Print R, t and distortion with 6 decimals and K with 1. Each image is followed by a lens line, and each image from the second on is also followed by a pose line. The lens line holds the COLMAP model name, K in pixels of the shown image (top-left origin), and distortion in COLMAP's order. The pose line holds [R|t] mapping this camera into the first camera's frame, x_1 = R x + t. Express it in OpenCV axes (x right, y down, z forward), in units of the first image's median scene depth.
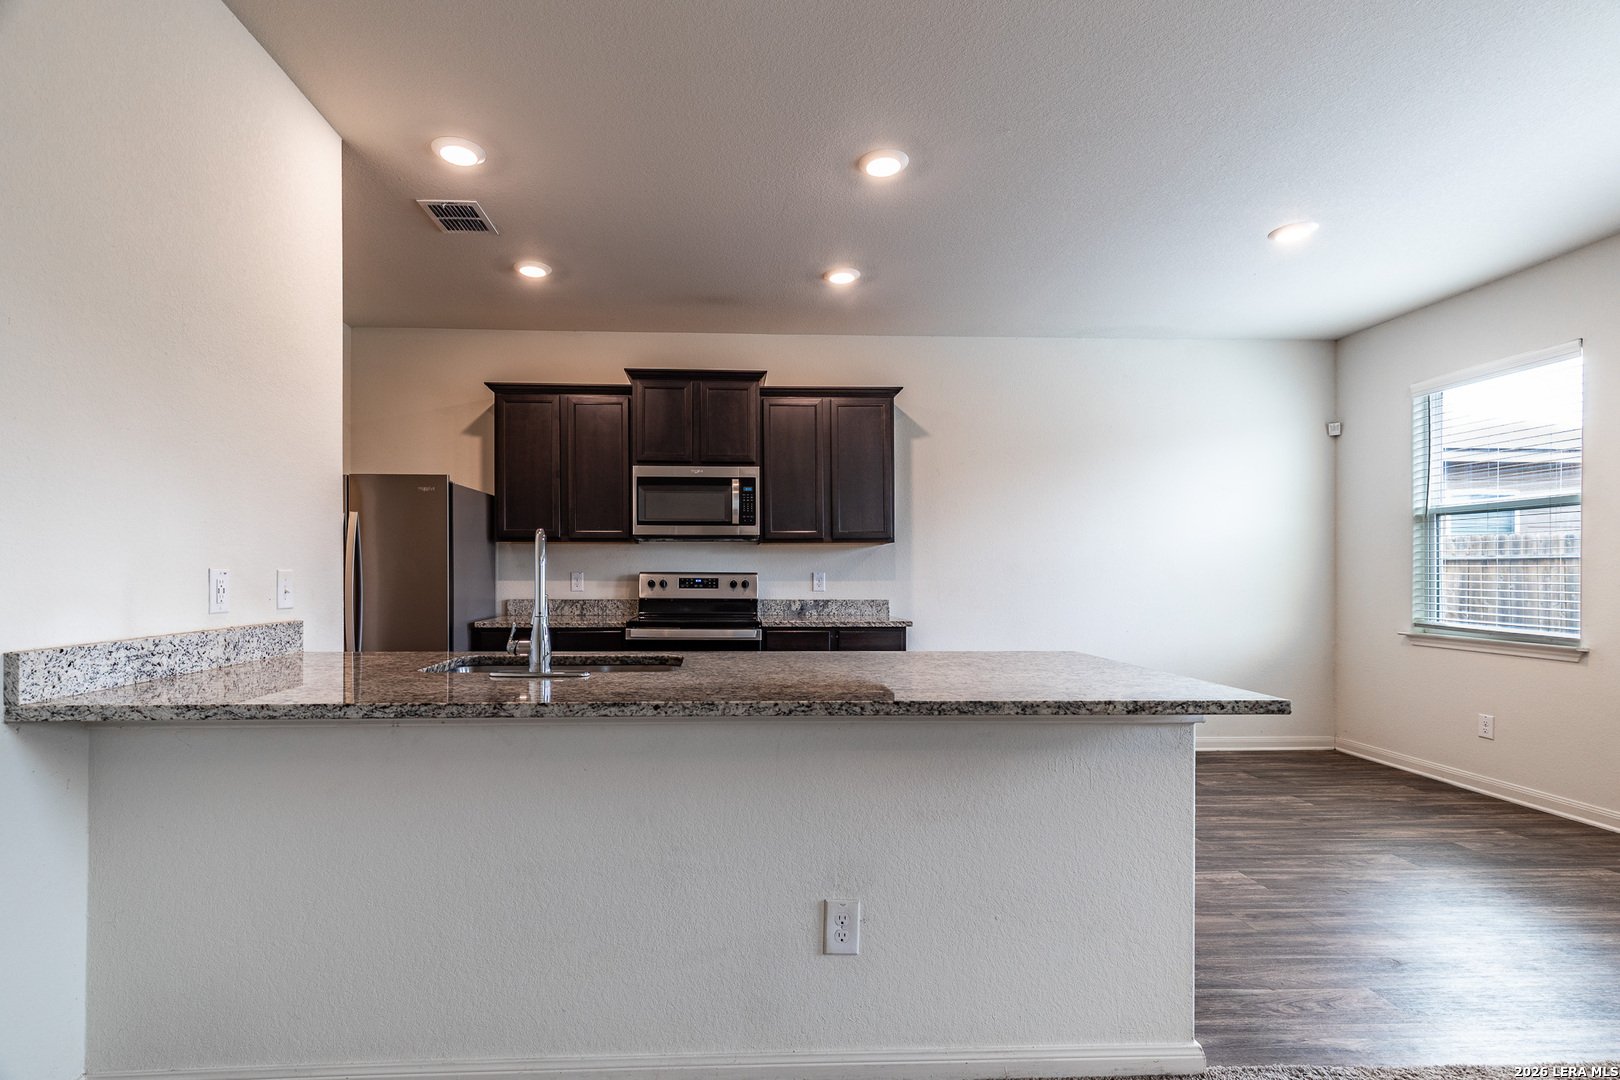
lens RADIAL K [[737.4, 0, 761.5], [0, 737.4, 571.0], [0, 0, 1]] dist [0.001943, -0.000983]
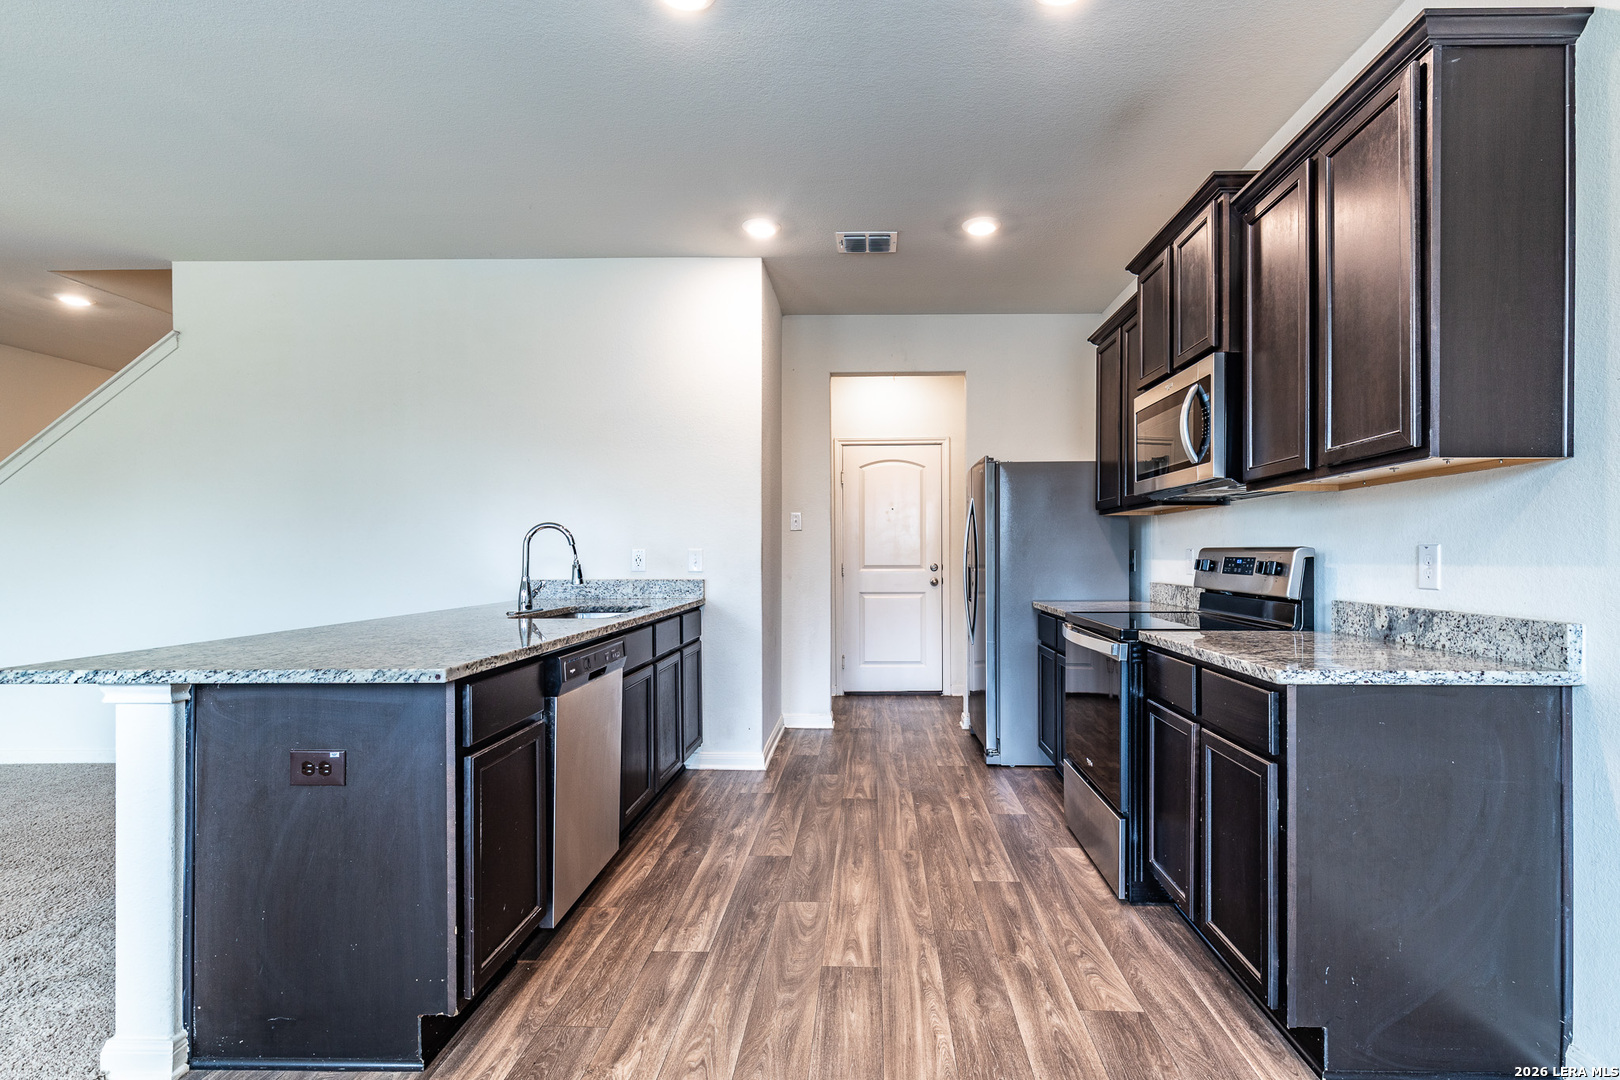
lens RADIAL K [[785.7, 0, 848.7], [0, 785.7, 548.5], [0, 0, 1]] dist [0.011340, -0.002036]
pose [[-0.089706, -0.007795, -0.995938, 0.583567], [0.007877, 0.999933, -0.008535, 0.006231], [0.995937, -0.008611, -0.089638, 0.758392]]
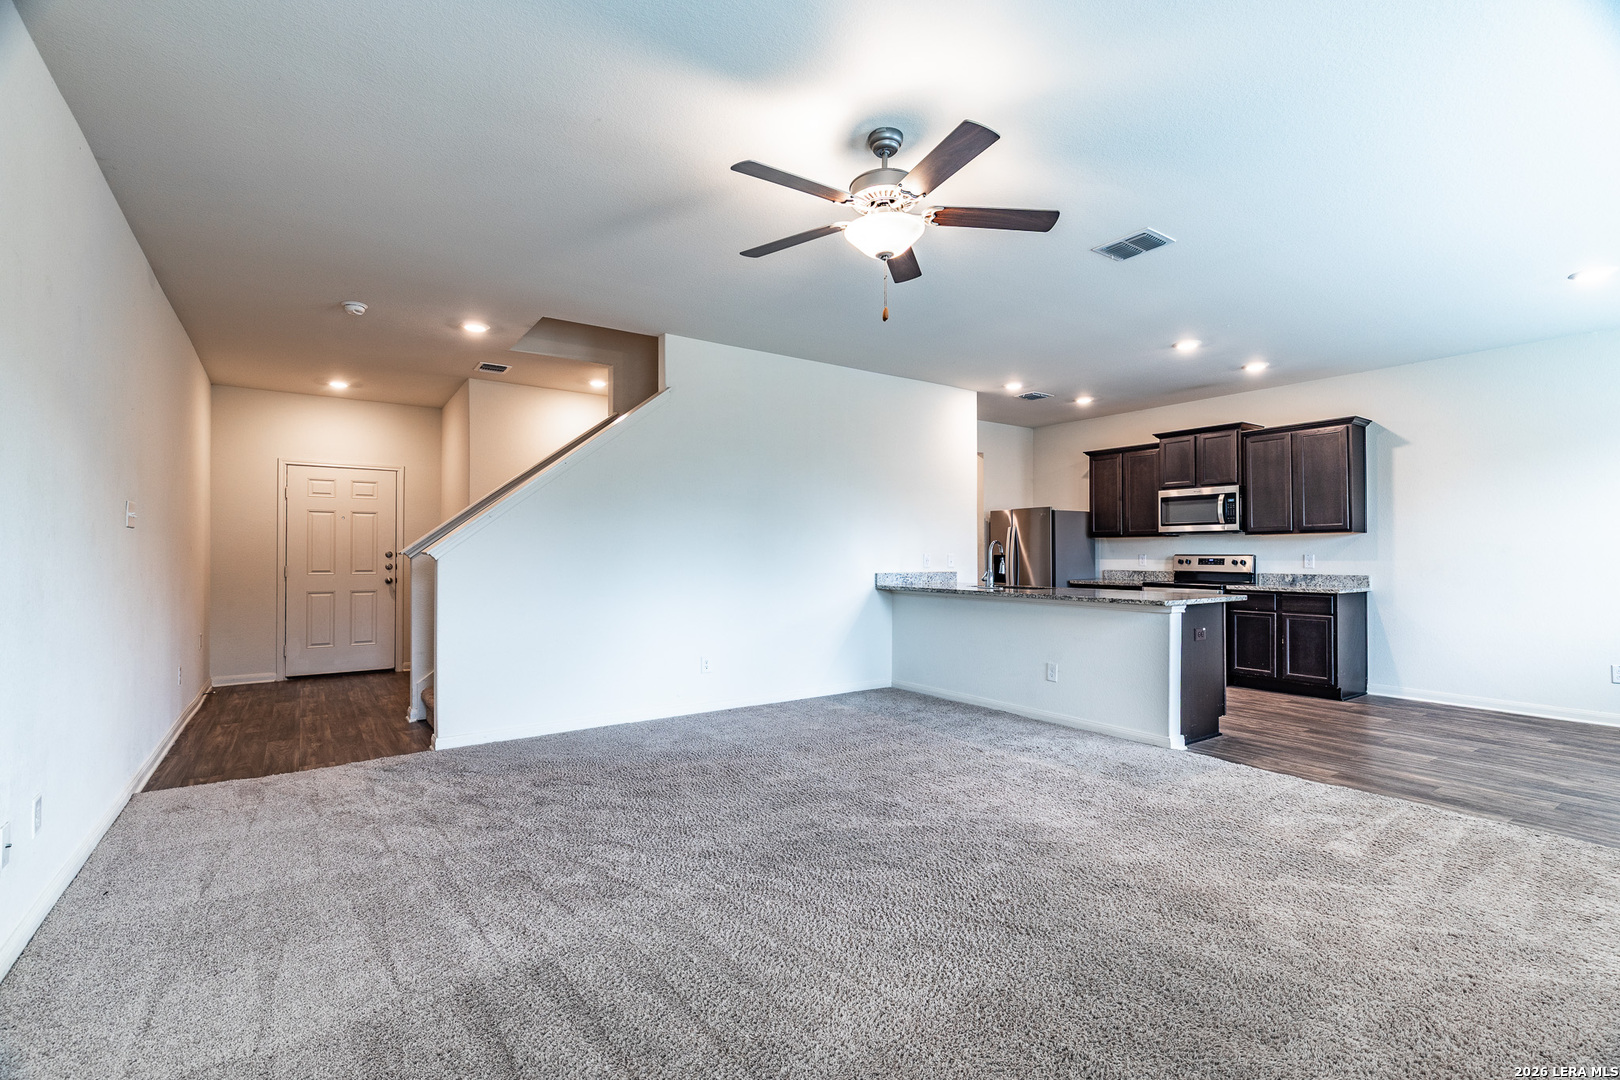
lens RADIAL K [[737.4, 0, 809.8], [0, 737.4, 543.3], [0, 0, 1]] dist [0.001943, -0.000983]
pose [[0.521731, -0.013708, -0.853000, 0.806349], [0.005405, 0.999904, -0.012762, -0.006262], [0.853093, 0.002048, 0.521755, -0.528377]]
